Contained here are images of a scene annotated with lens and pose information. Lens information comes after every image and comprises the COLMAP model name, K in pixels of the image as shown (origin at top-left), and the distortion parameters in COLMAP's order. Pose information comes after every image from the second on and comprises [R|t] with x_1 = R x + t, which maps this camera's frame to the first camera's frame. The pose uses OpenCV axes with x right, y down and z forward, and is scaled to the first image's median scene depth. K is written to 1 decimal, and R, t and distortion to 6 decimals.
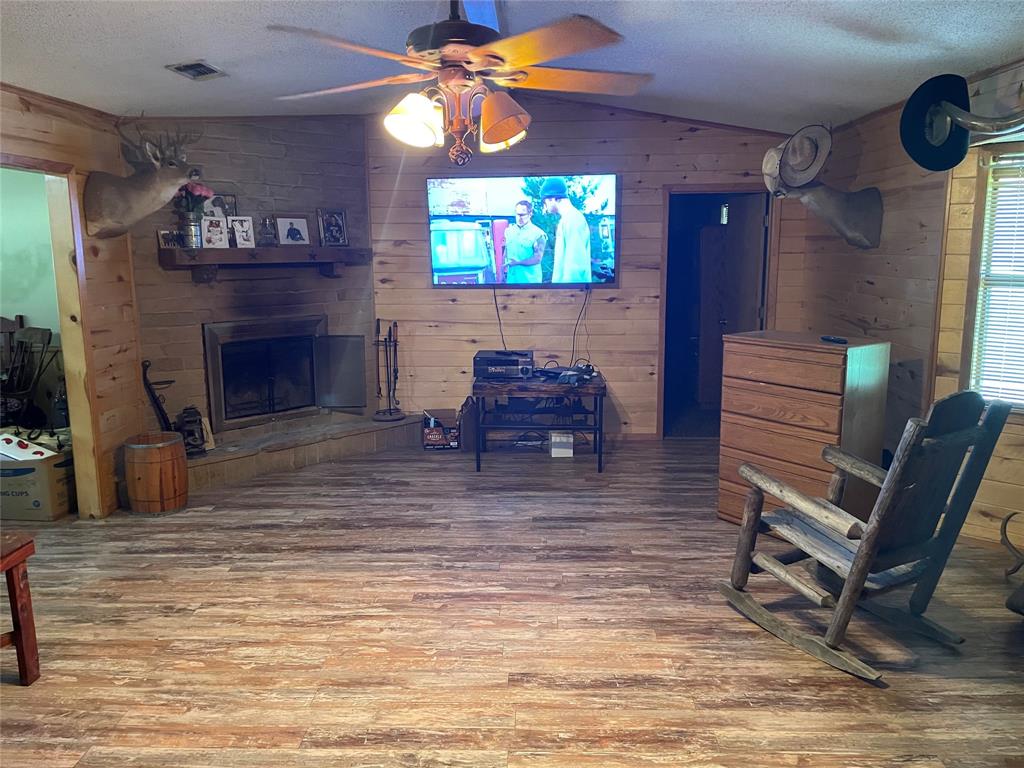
lens RADIAL K [[777.2, 0, 514.0], [0, 777.2, 377.9], [0, 0, 1]] dist [0.031287, -0.025466]
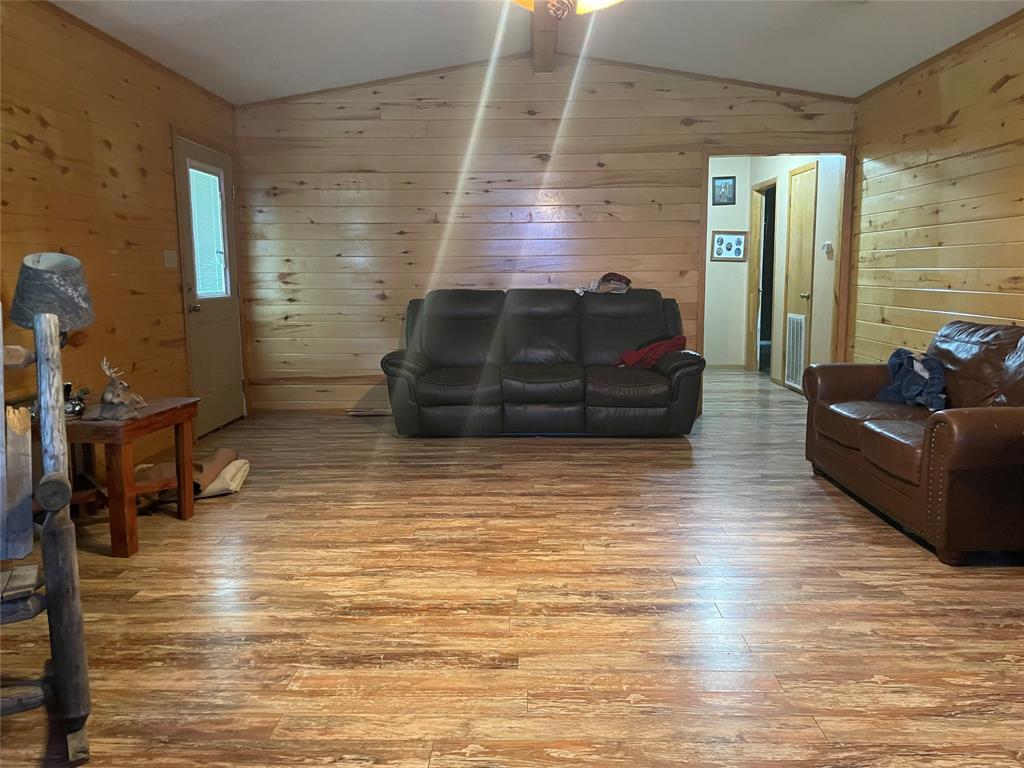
lens RADIAL K [[777.2, 0, 512.1], [0, 777.2, 381.6], [0, 0, 1]] dist [0.031287, -0.025466]
pose [[-0.999914, 0.012836, 0.002680, -0.007110], [0.013049, 0.954022, 0.299451, -0.119032], [0.001287, 0.299461, -0.954108, 1.710274]]
